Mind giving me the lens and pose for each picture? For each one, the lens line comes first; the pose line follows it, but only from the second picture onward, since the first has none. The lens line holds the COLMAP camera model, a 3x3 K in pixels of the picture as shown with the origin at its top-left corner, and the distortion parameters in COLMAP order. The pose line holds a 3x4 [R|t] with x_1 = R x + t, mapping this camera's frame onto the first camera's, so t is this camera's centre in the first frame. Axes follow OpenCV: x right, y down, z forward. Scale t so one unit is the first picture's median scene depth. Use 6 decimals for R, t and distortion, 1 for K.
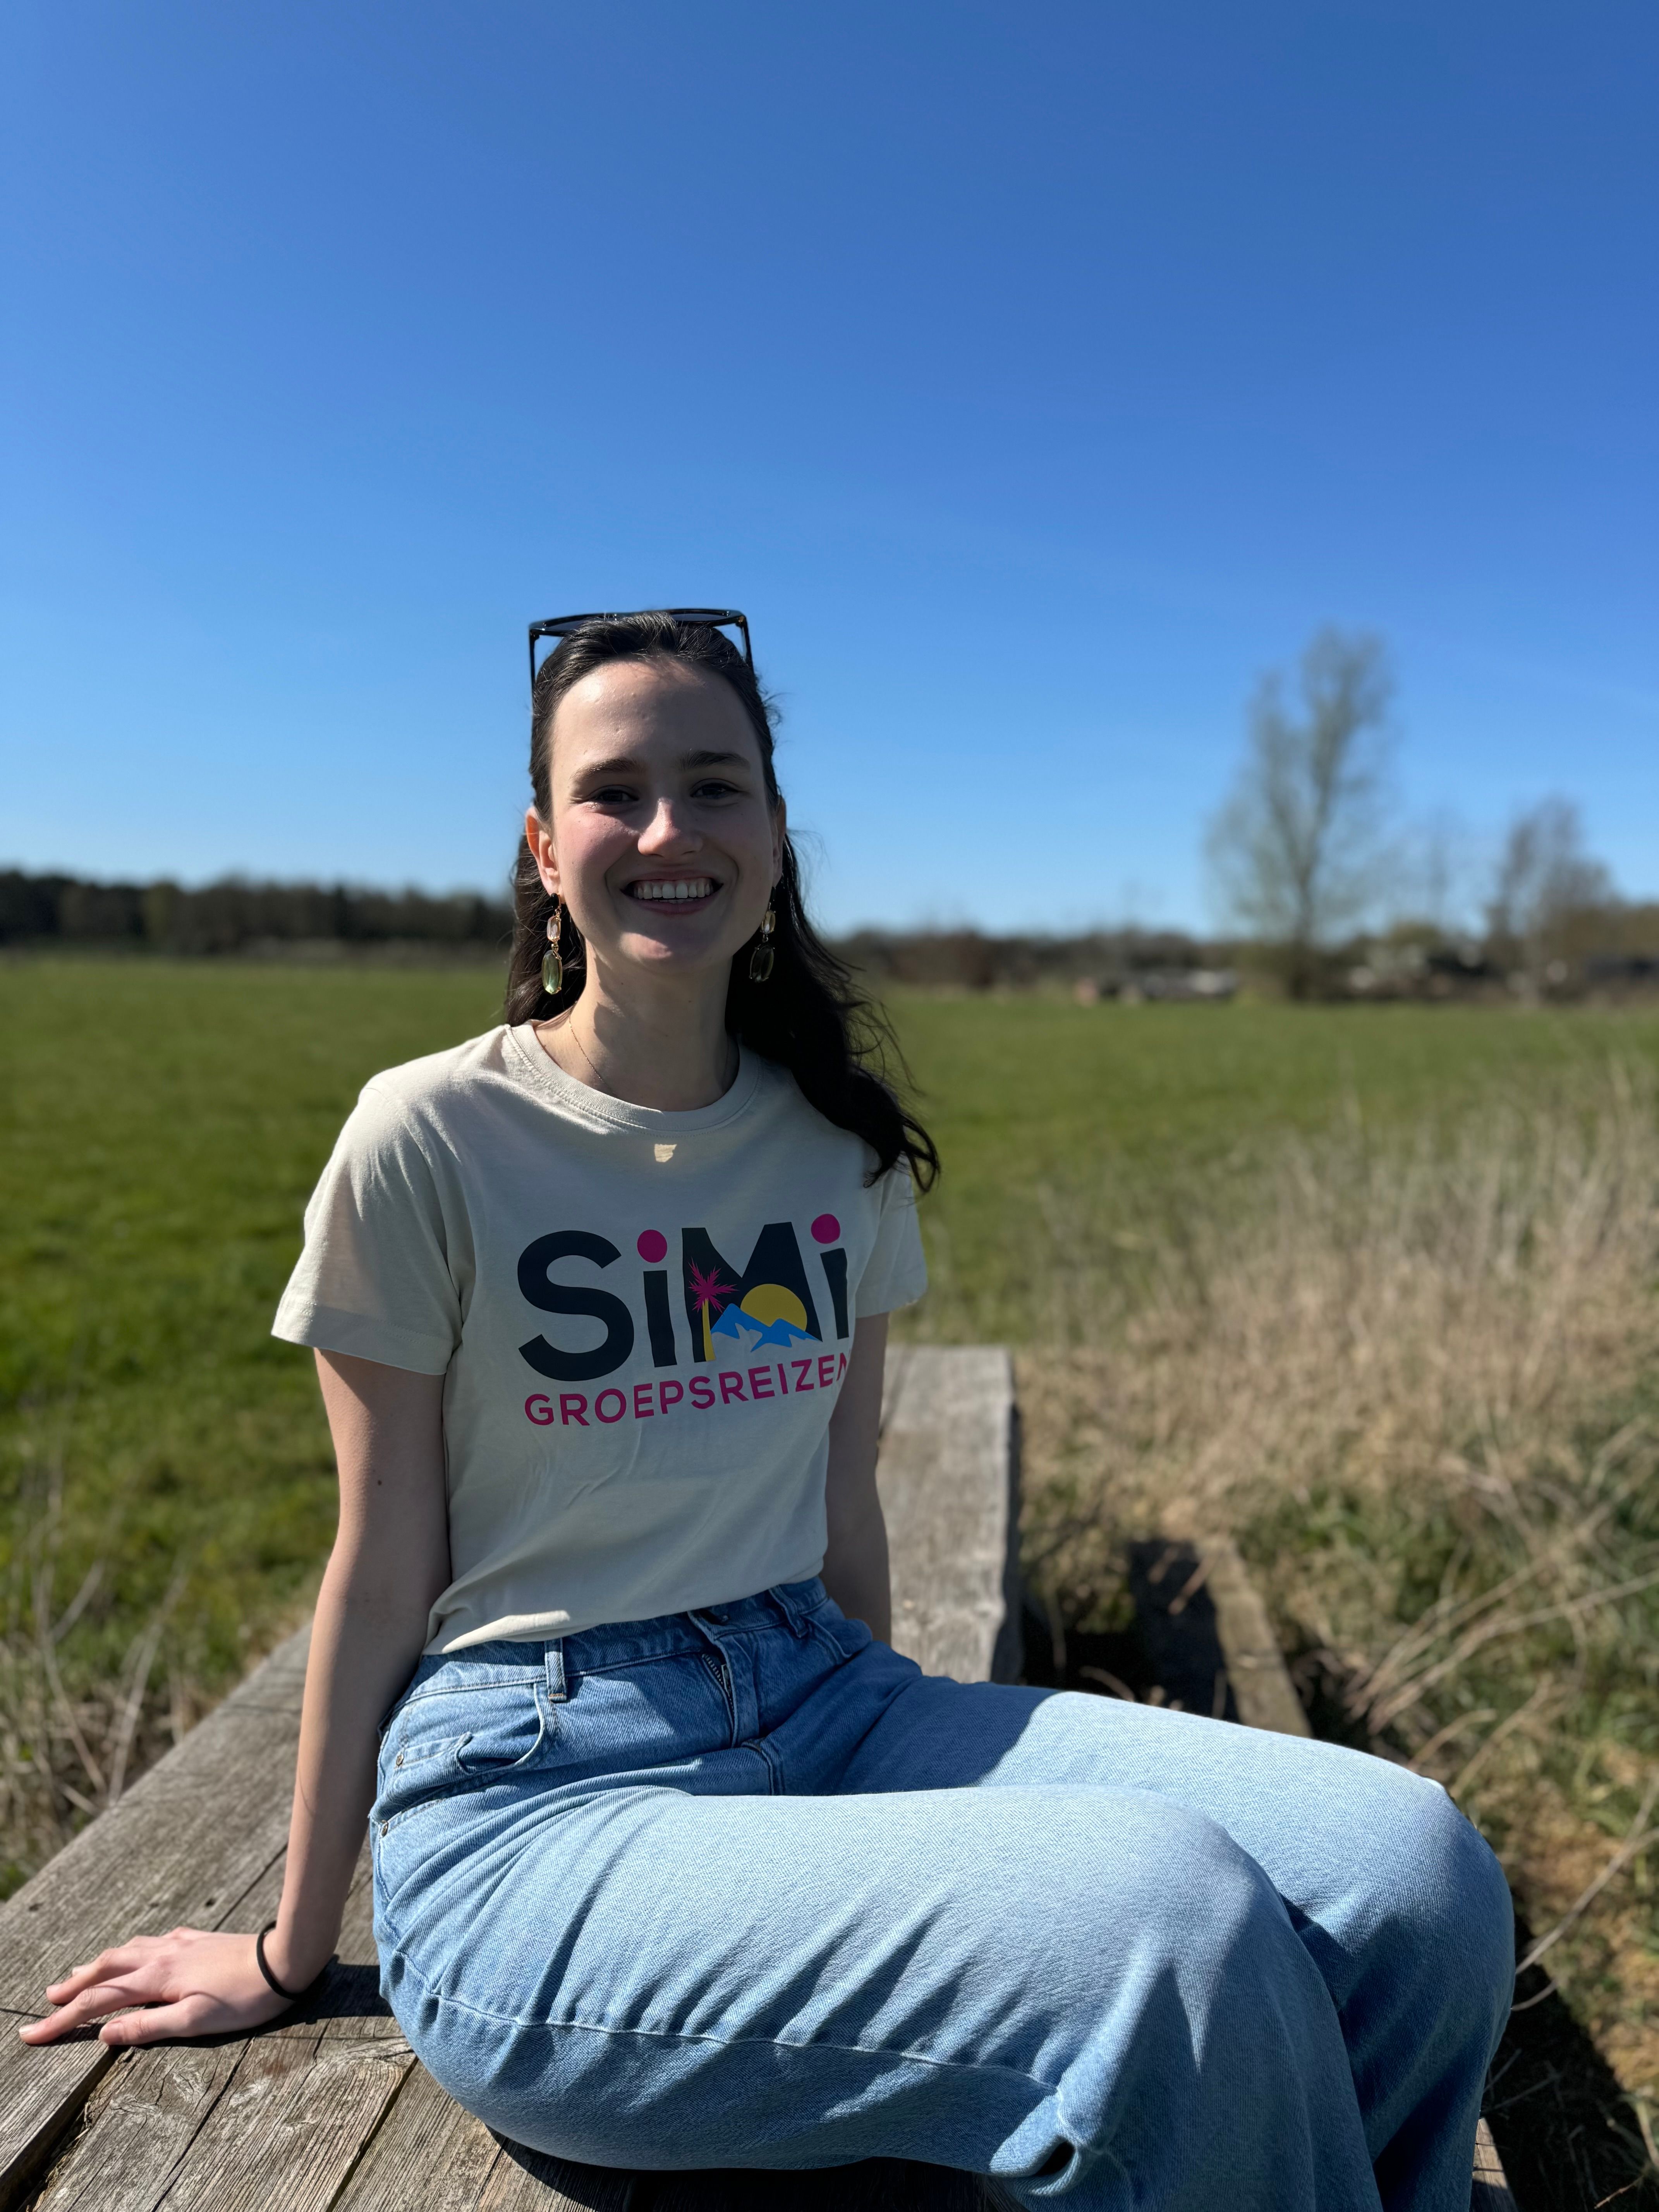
lens RADIAL K [[1590.5, 0, 830.6], [0, 1590.5, 1105.0], [0, 0, 1]] dist [0.003698, -0.009308]
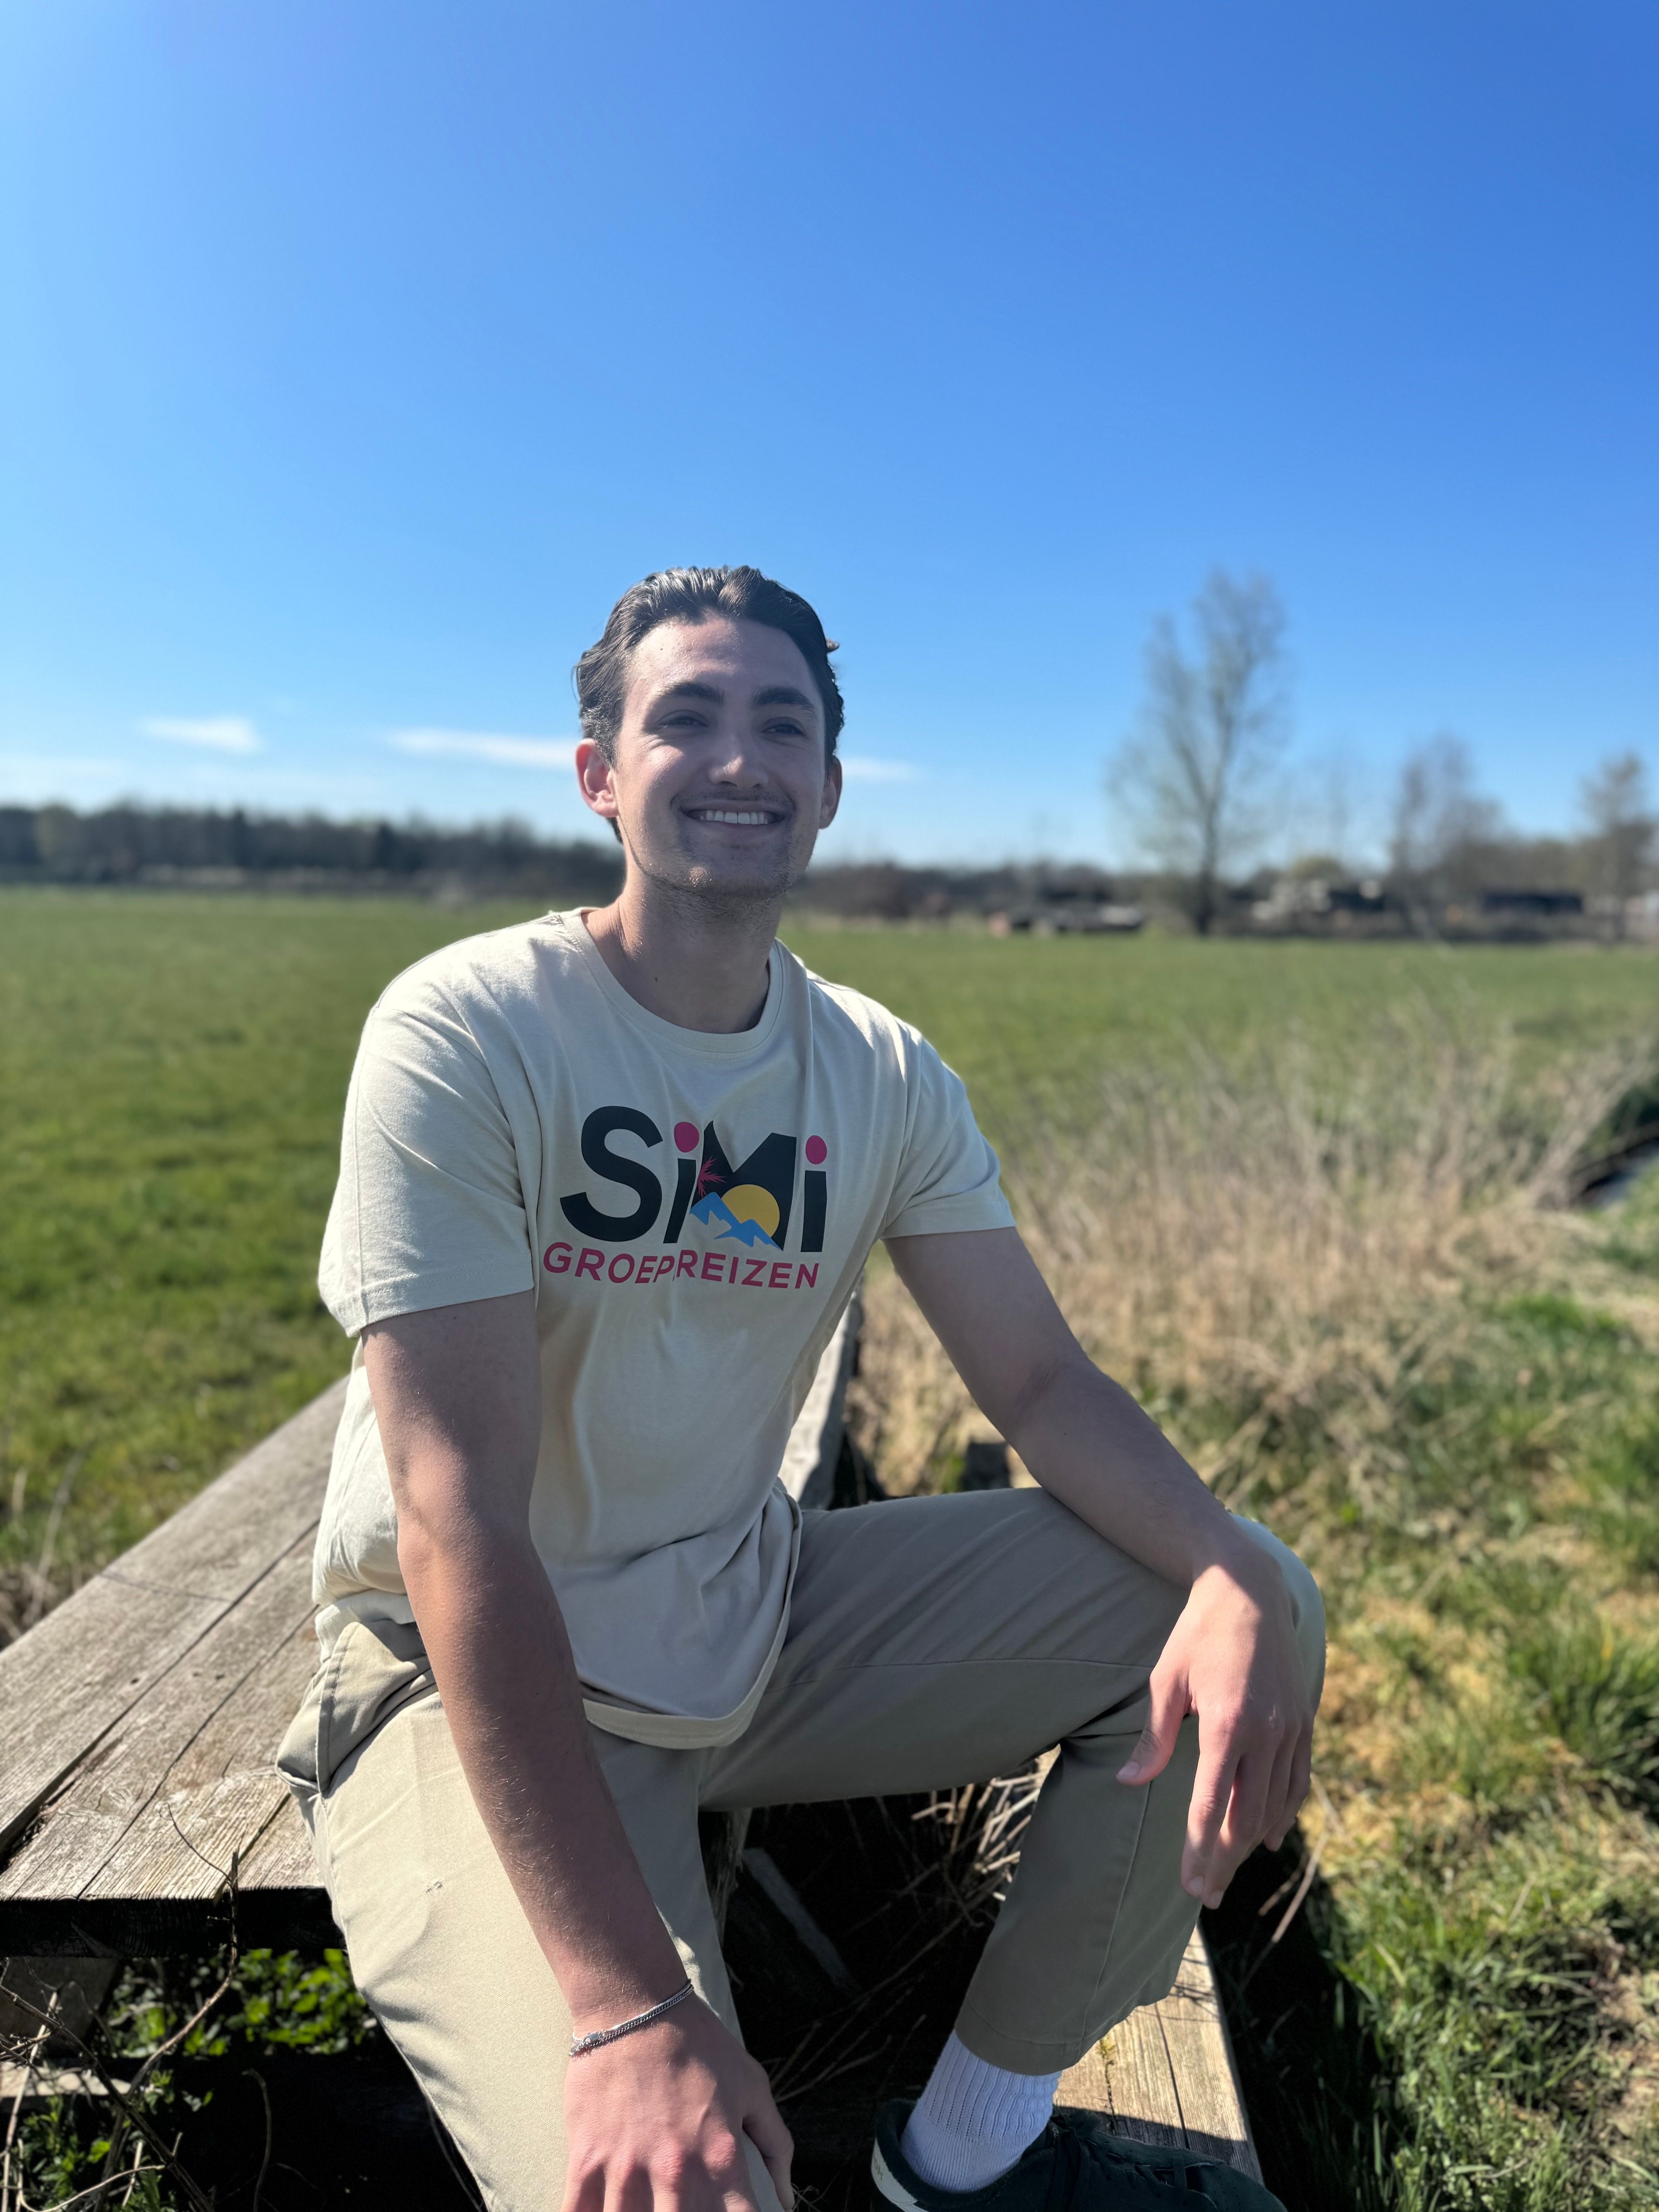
lens RADIAL K [[1590.5, 0, 838.9], [0, 1590.5, 1089.8], [0, 0, 1]] dist [0.003698, -0.009308]
pose [[0.998259, -0.001970, 0.058950, 0.034988], [0.000024, 0.999456, 0.032992, 0.003172], [-0.058983, -0.032933, 0.997716, -0.104748]]
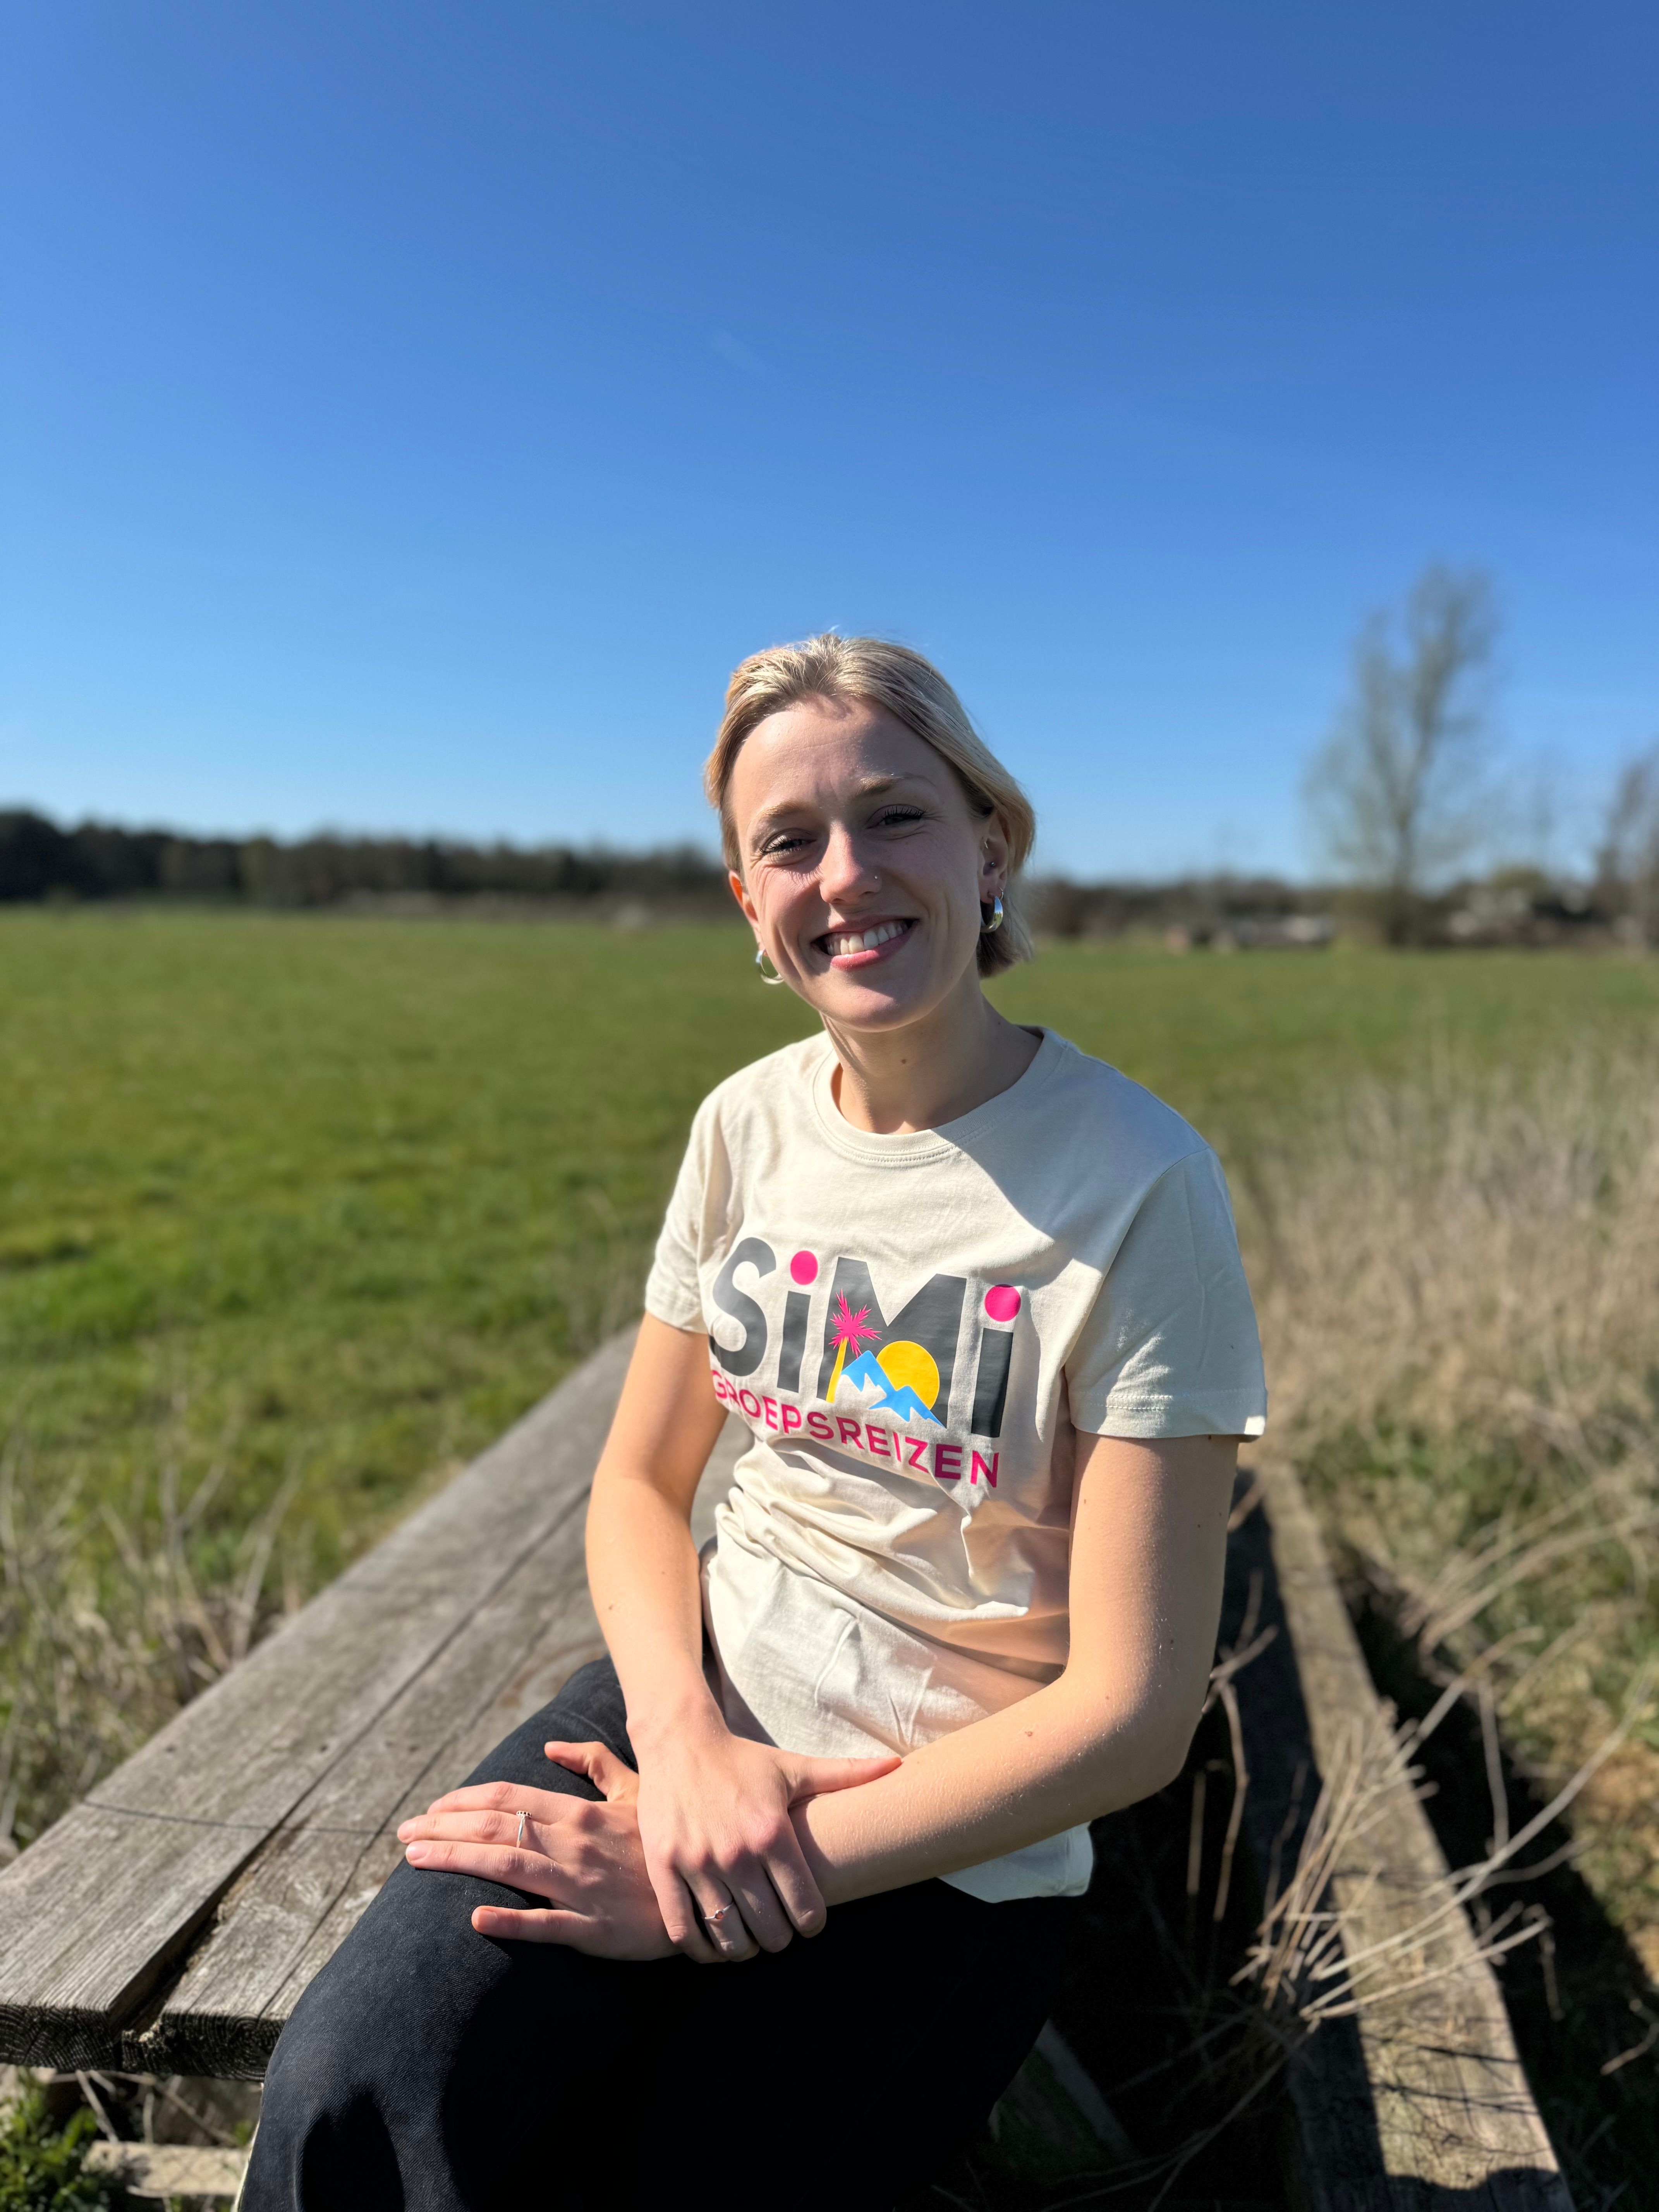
lens RADIAL K [[1590.5, 0, 831.2], [0, 1590.5, 1123.1], [0, 0, 1]] dist [0.003698, -0.009308]
pose [[0.998507, 0.000966, -0.054612, 0.011391], [0.001349, 0.999102, 0.042339, 0.007264], [0.054604, -0.042349, 0.997610, -0.033605]]
